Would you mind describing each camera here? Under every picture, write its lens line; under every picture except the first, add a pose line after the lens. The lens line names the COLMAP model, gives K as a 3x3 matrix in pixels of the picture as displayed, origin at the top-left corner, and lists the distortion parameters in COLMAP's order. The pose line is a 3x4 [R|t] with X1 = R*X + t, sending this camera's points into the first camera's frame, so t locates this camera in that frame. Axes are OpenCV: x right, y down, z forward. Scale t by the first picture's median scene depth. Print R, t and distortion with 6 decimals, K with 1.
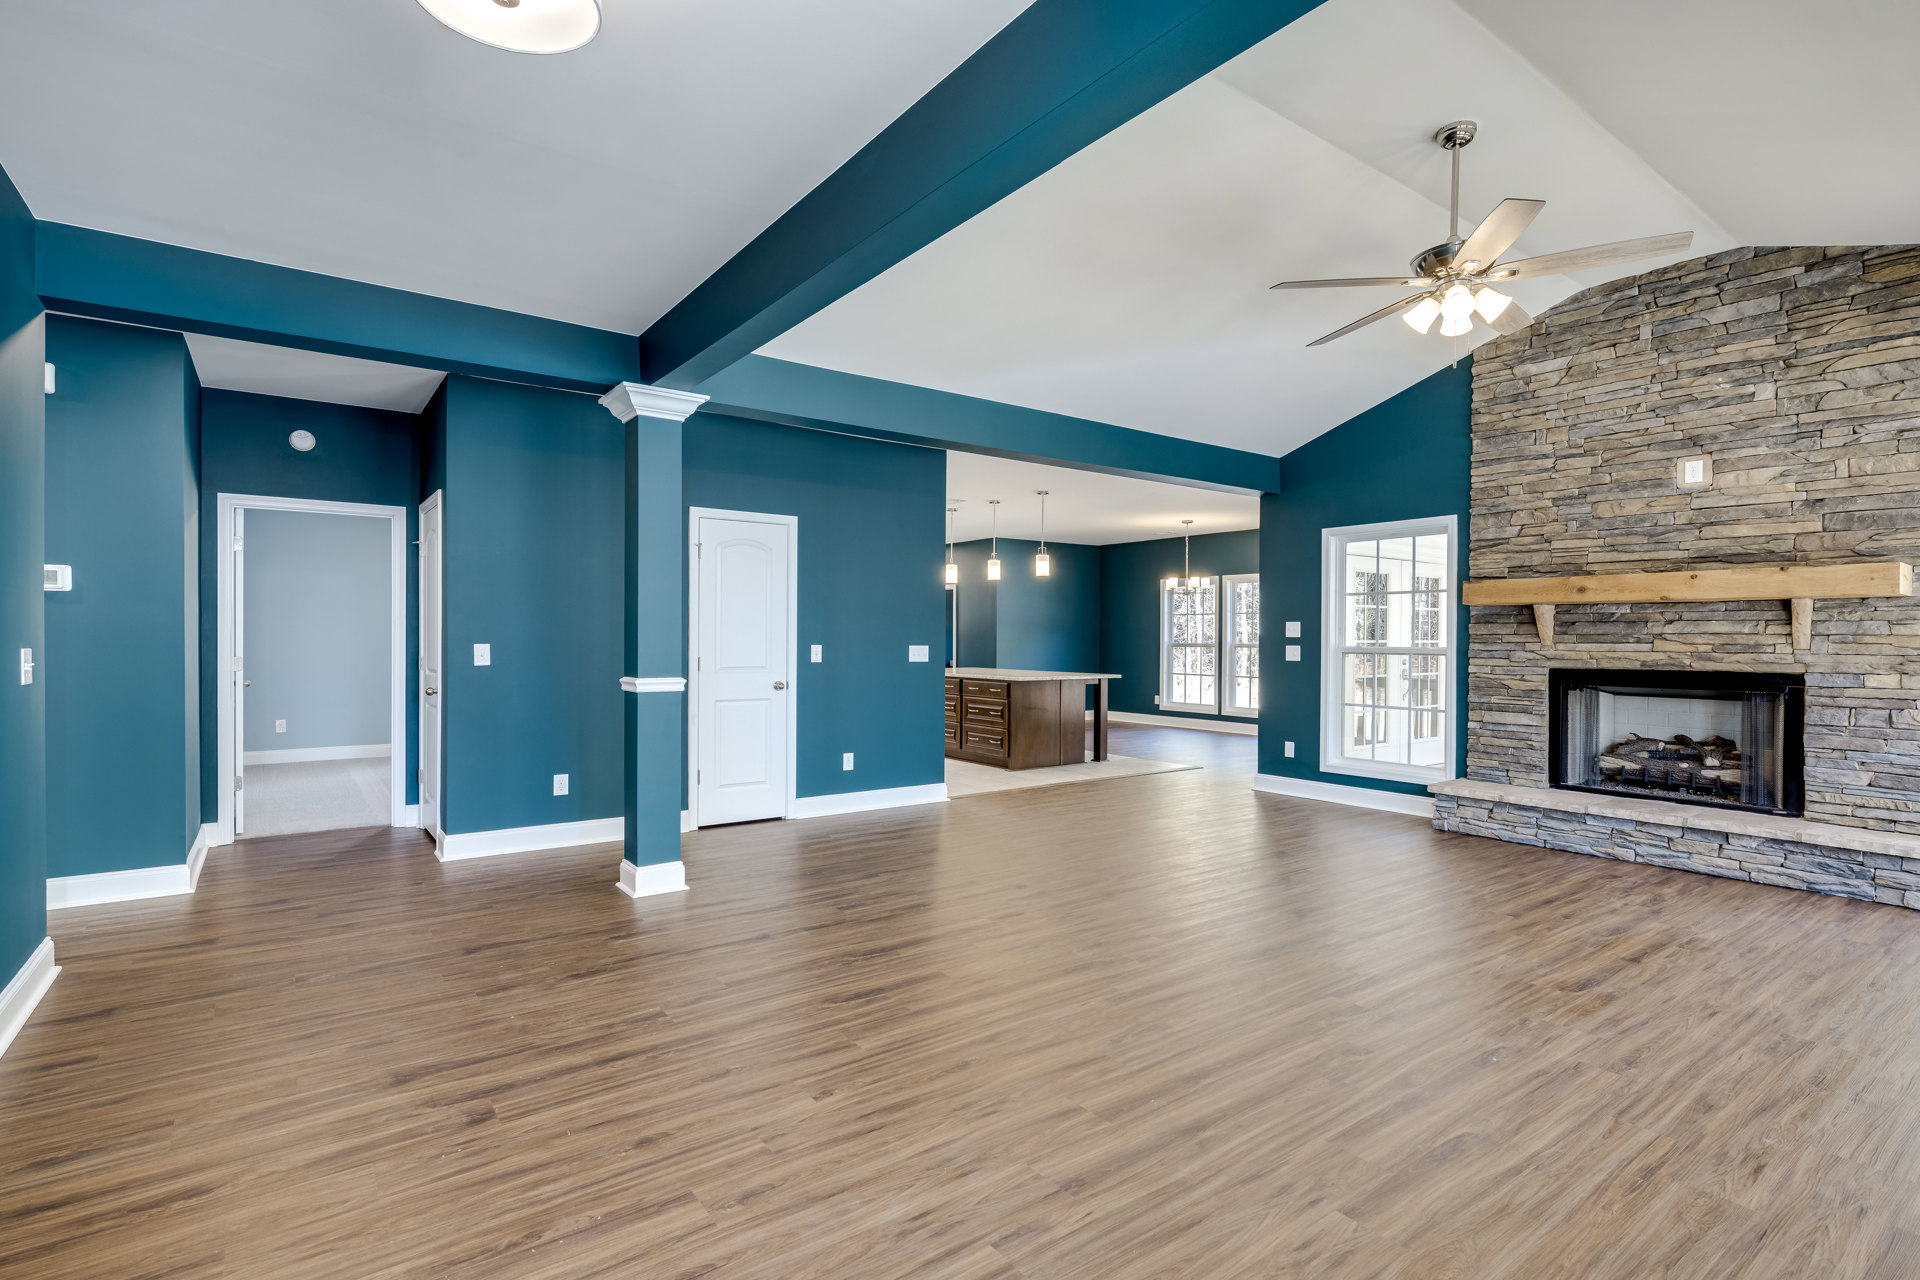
lens RADIAL K [[878.6, 0, 924.2], [0, 878.6, 644.1], [0, 0, 1]] dist [-0.000664, -0.000083]
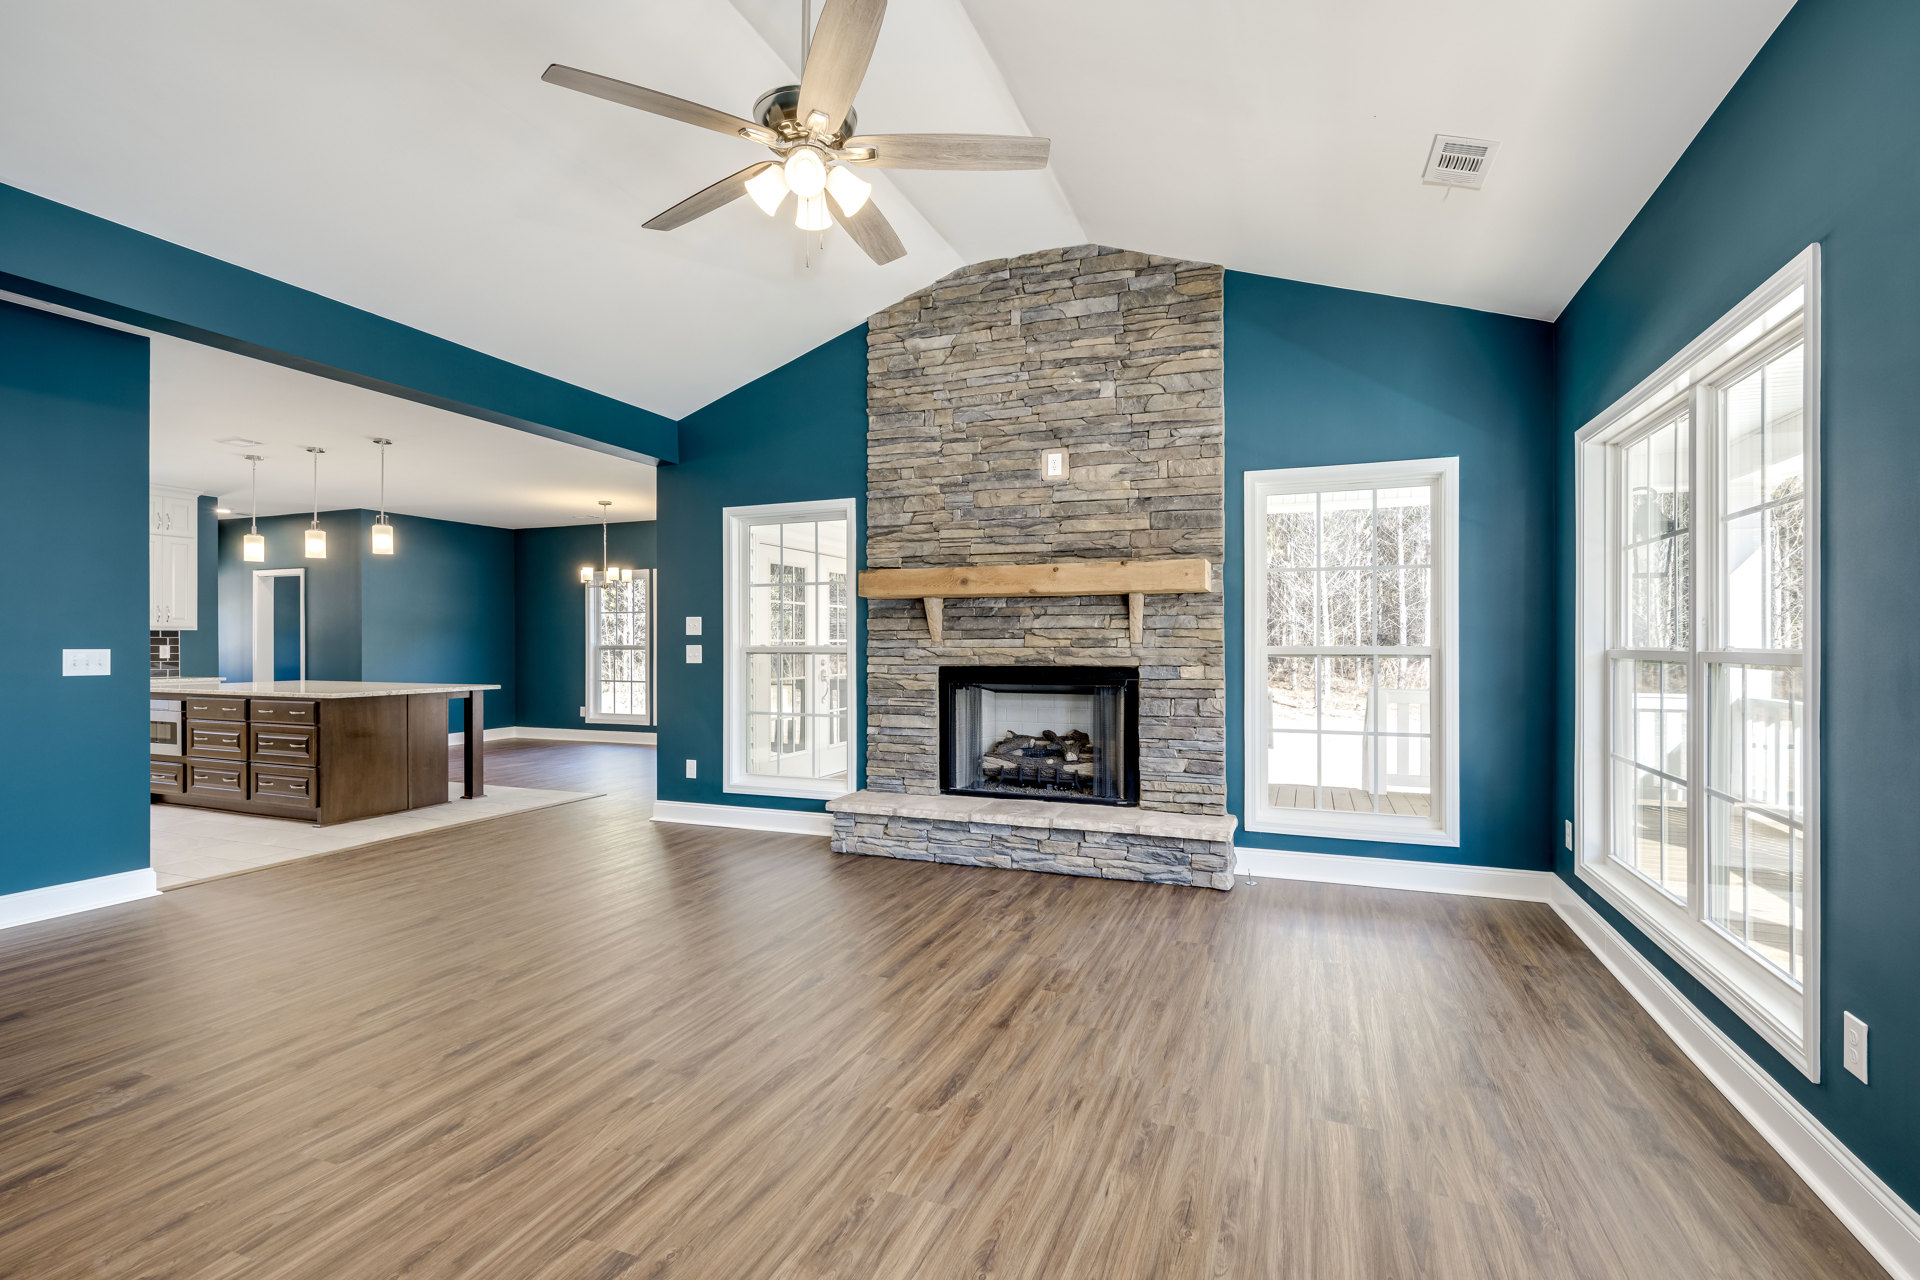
lens RADIAL K [[878.6, 0, 924.2], [0, 878.6, 644.1], [0, 0, 1]] dist [-0.000664, -0.000083]
pose [[0.842927, -0.006208, 0.537992, 0.210258], [0.009011, 0.999956, -0.002580, 0.006753], [-0.537953, 0.007023, 0.842946, 0.236766]]
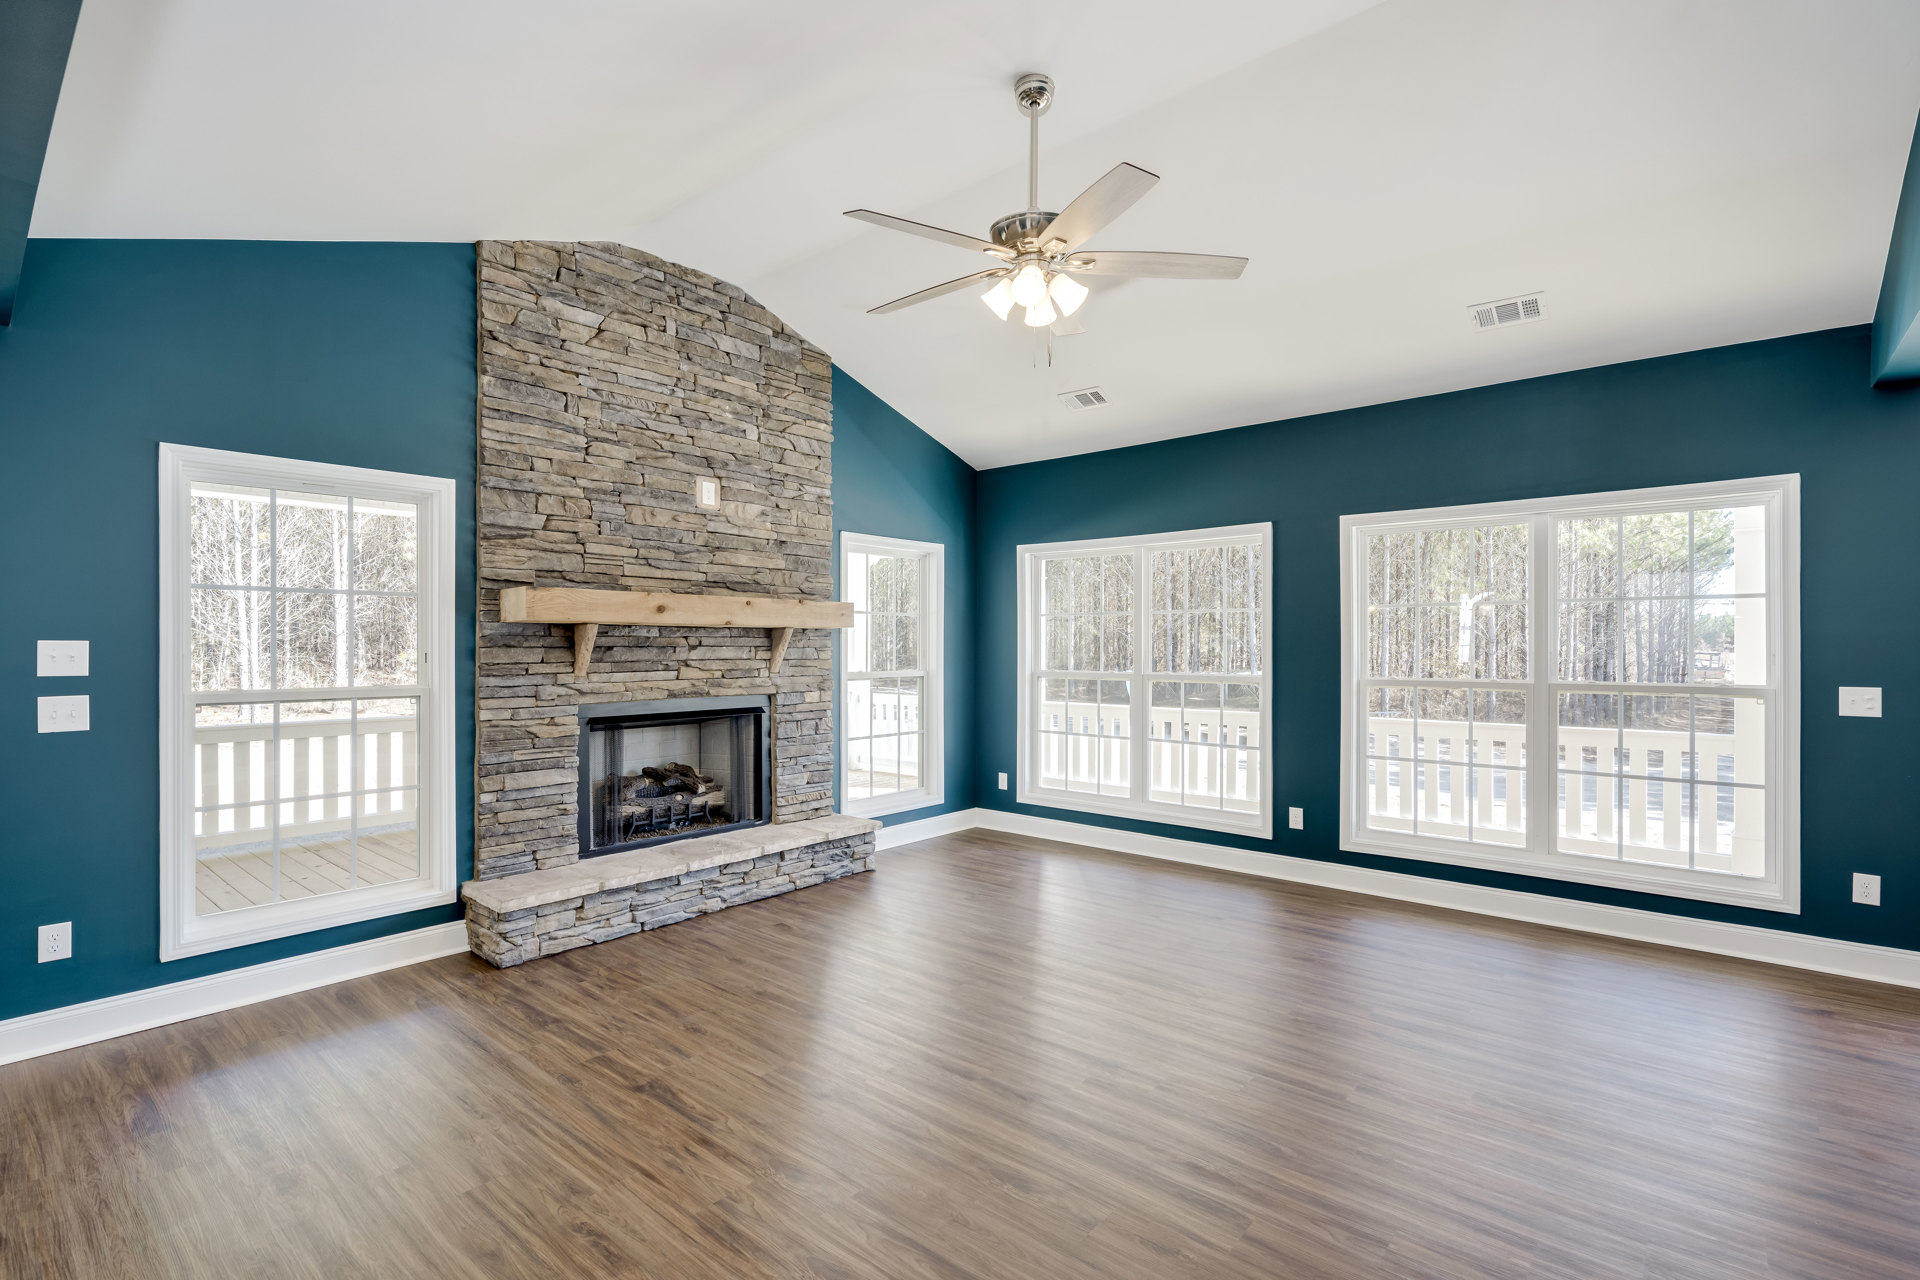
lens RADIAL K [[923.2, 0, 963.6], [0, 923.2, 643.9], [0, 0, 1]] dist [-0.000017, 0.000228]
pose [[-0.265866, -0.004240, 0.964001, -0.177108], [0.006390, 0.999961, 0.006161, -0.032331], [-0.963989, 0.007798, -0.265828, 0.957073]]
